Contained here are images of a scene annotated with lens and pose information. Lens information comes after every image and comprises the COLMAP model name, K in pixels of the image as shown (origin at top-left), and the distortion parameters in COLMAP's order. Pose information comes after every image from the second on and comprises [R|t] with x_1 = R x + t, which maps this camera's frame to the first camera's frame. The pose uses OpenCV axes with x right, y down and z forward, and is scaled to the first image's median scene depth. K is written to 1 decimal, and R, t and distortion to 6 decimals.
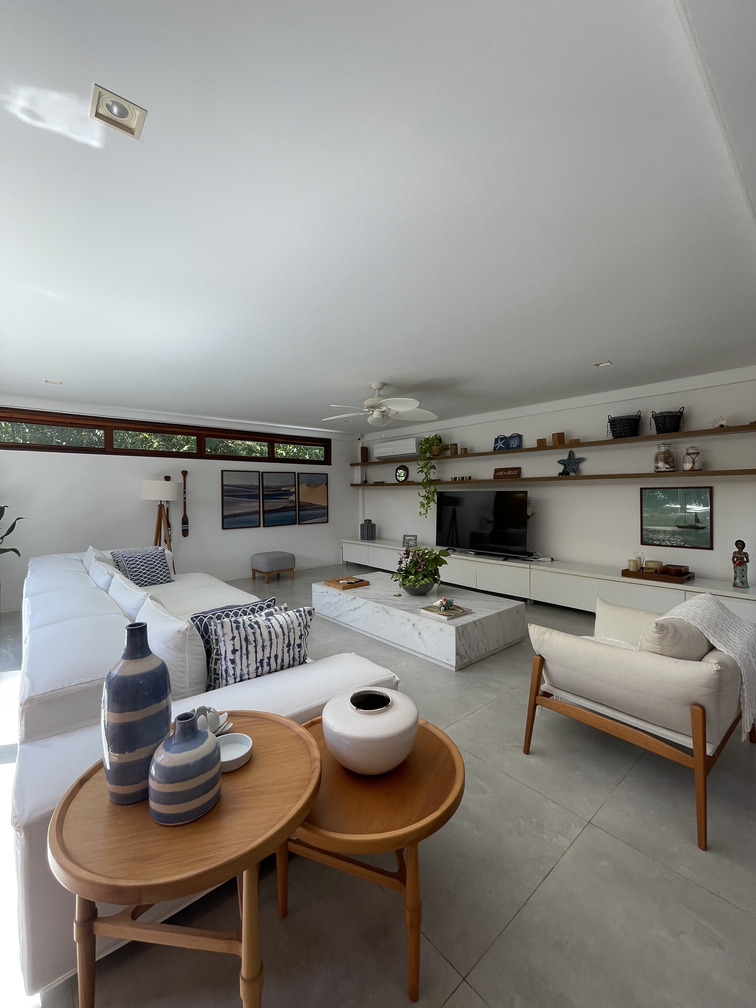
lens RADIAL K [[409.2, 0, 378.4], [0, 409.2, 498.6], [0, 0, 1]] dist [-0.003244, 0.000735]
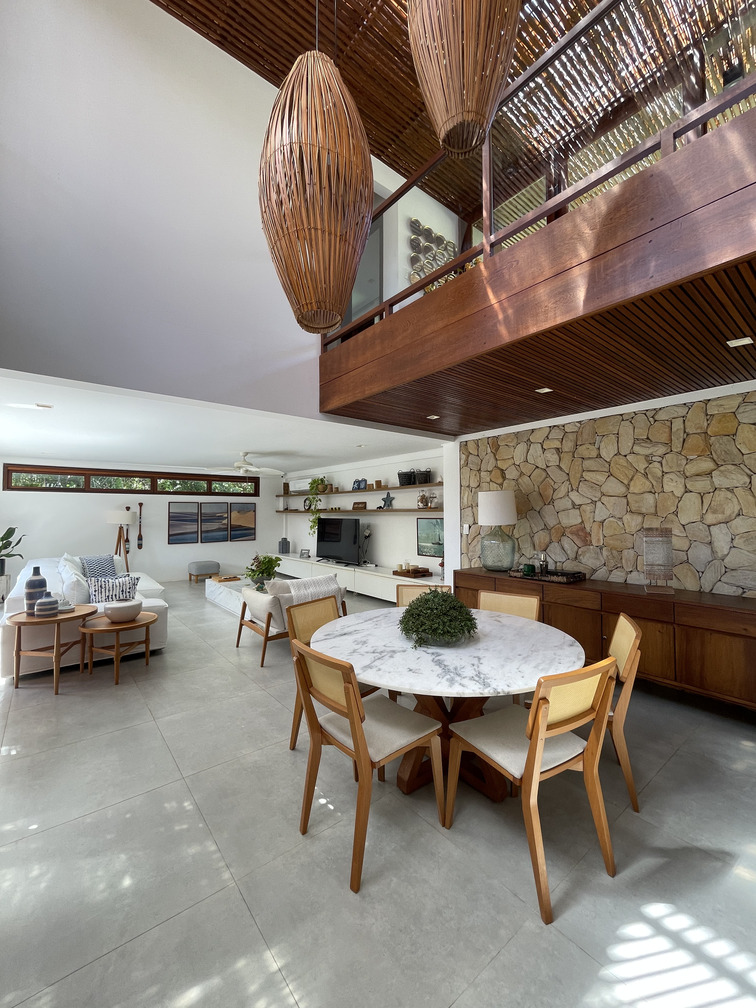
lens RADIAL K [[409.2, 0, 378.4], [0, 409.2, 505.0], [0, 0, 1]] dist [-0.003244, 0.000735]
pose [[0.999367, 0.002802, -0.035475, 0.398806], [-0.003864, 0.999545, -0.029914, -0.020736], [0.035375, 0.030032, 0.998923, -0.390357]]
